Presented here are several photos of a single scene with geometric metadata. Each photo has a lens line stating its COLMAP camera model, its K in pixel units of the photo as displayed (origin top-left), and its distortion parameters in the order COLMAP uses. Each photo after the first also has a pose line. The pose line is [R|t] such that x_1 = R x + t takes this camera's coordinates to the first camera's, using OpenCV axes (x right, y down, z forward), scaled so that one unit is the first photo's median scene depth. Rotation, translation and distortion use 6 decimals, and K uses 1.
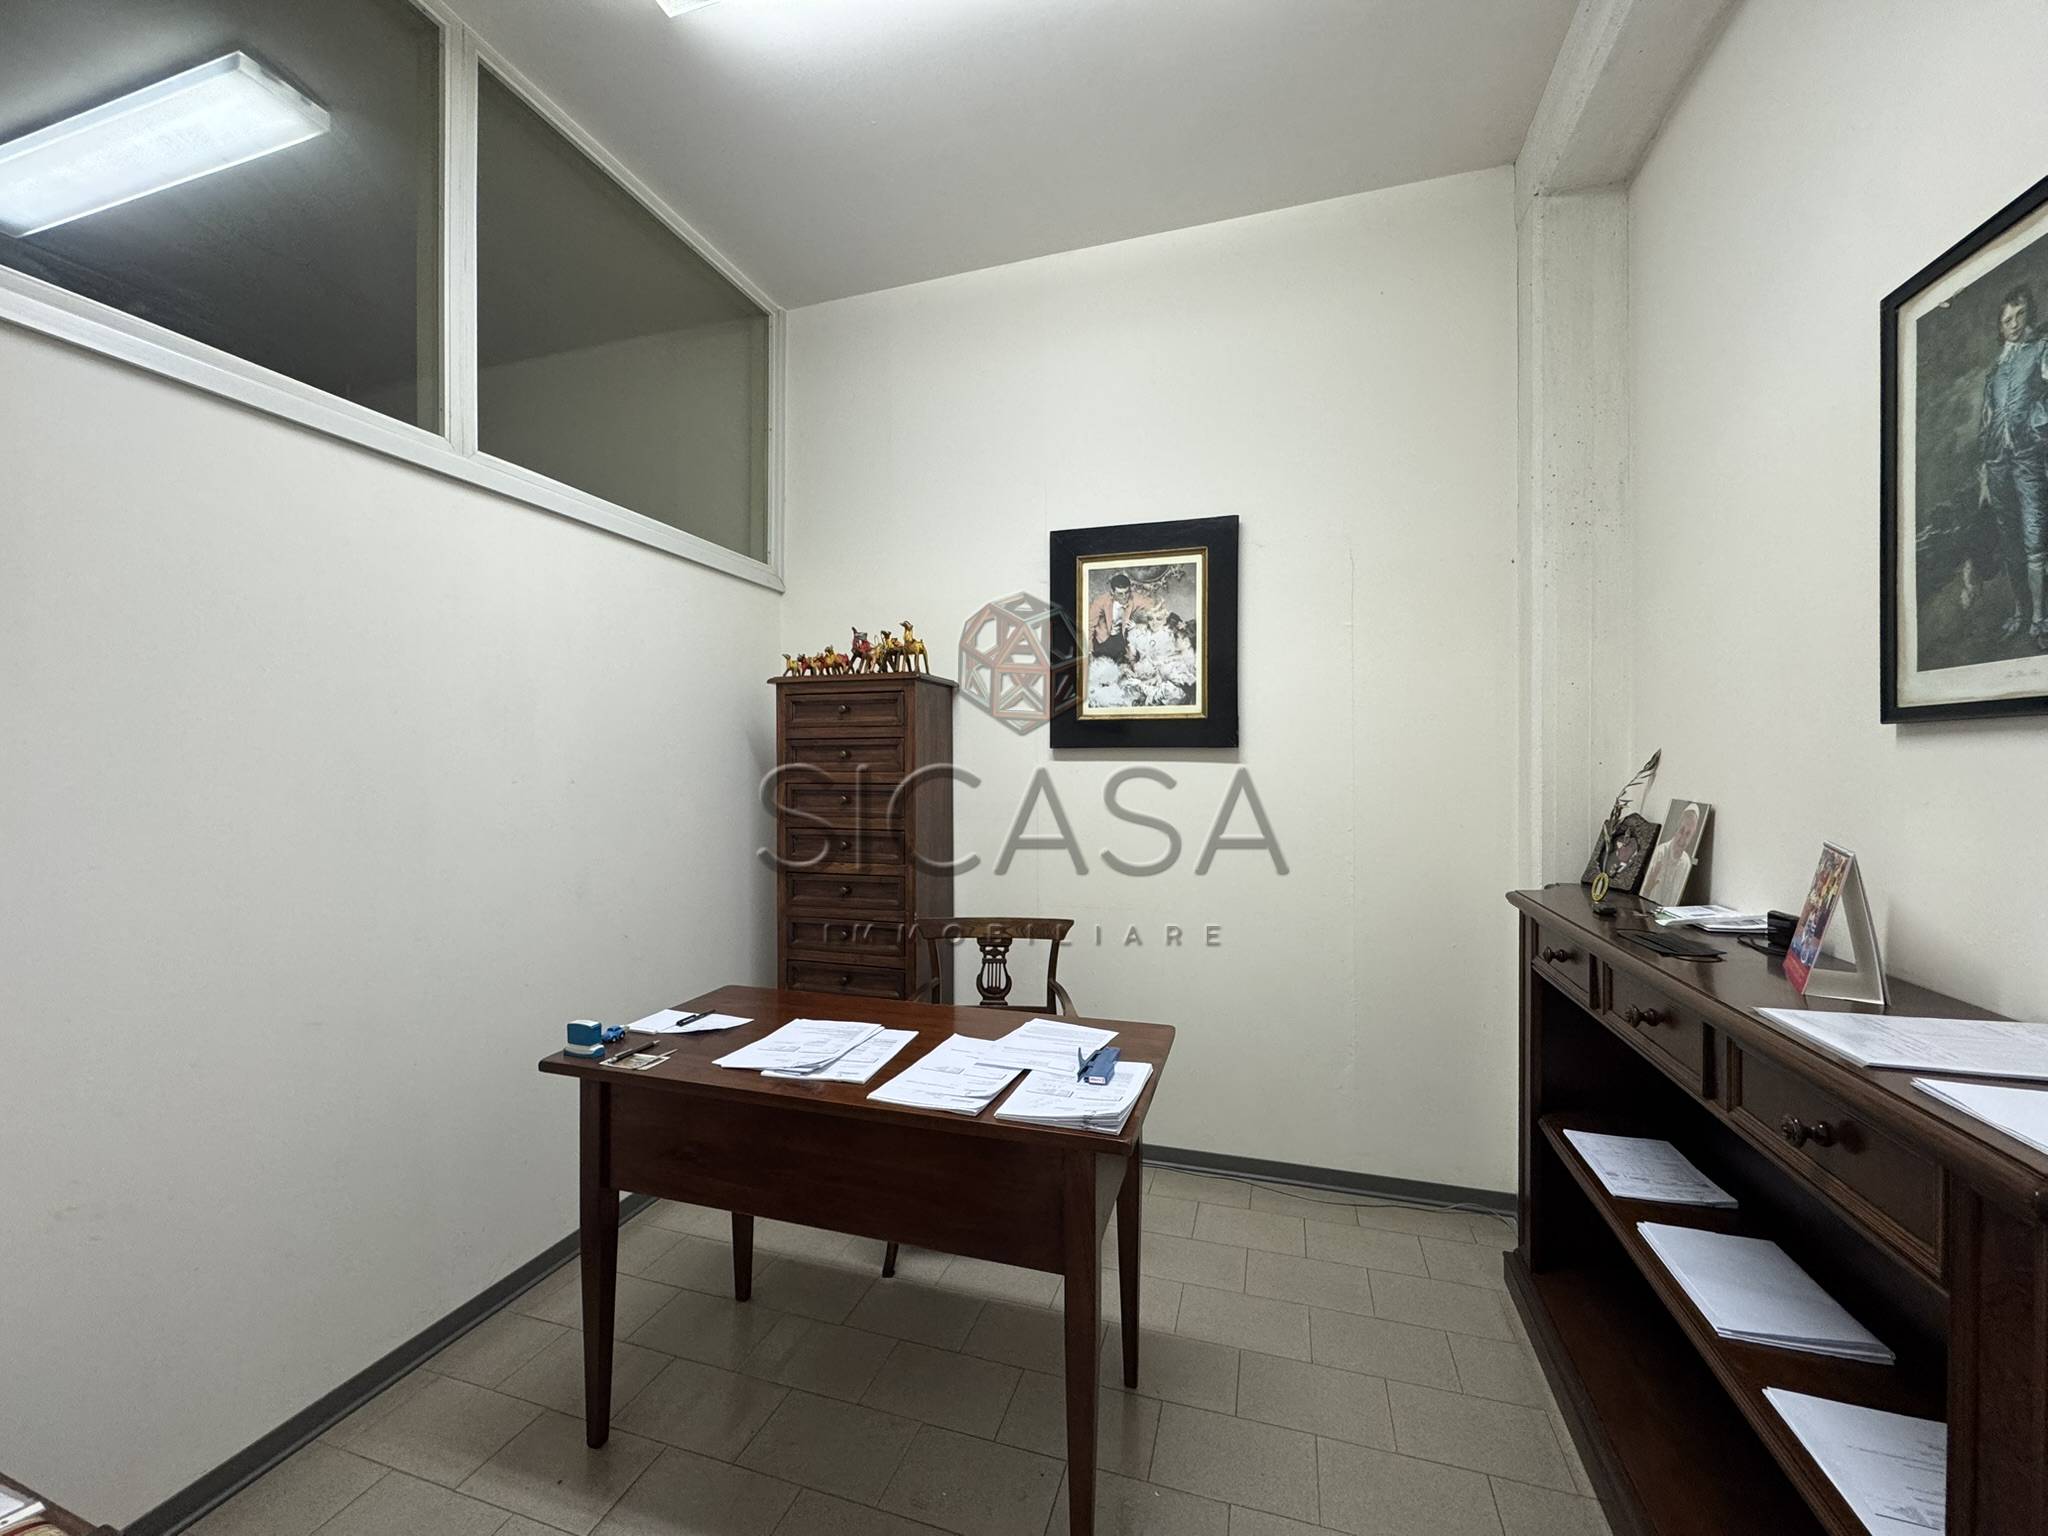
lens RADIAL K [[815.3, 0, 1024.0], [0, 815.3, 768.0], [0, 0, 1]] dist [-0.003610, 0.000671]
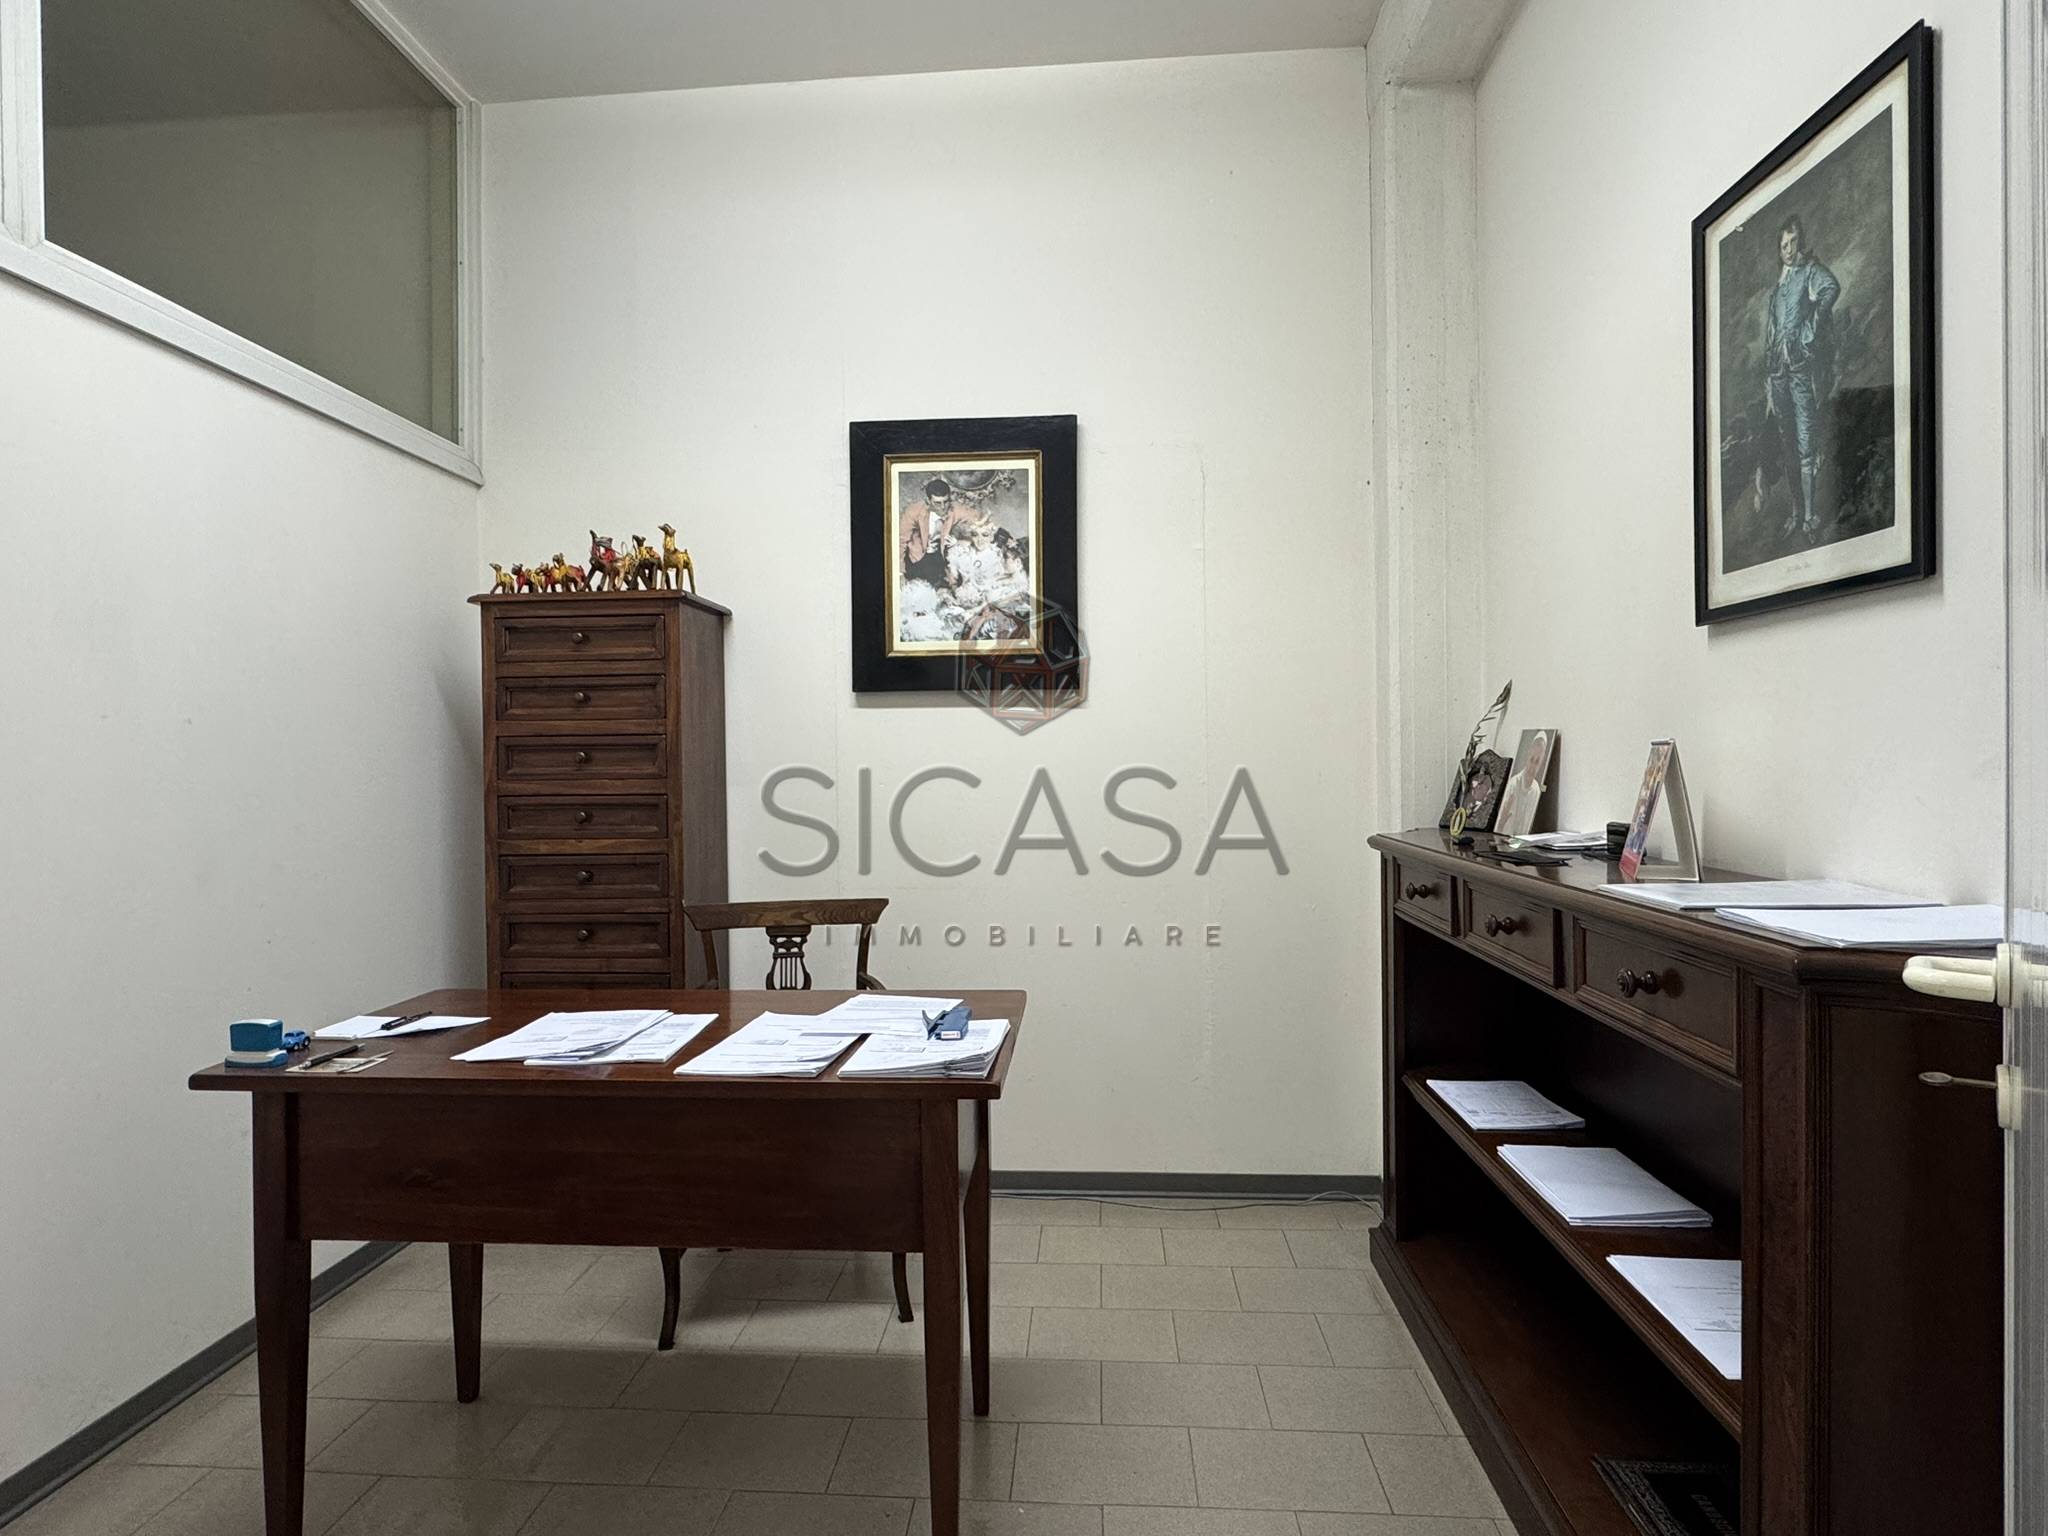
lens RADIAL K [[1056.6, 0, 1024.0], [0, 1056.6, 768.0], [0, 0, 1]] dist [-0.000234, -0.000497]
pose [[0.972723, -0.012187, 0.231648, -0.066820], [0.011833, 0.999926, 0.002921, 0.072263], [-0.231666, -0.000100, 0.972795, -0.078697]]
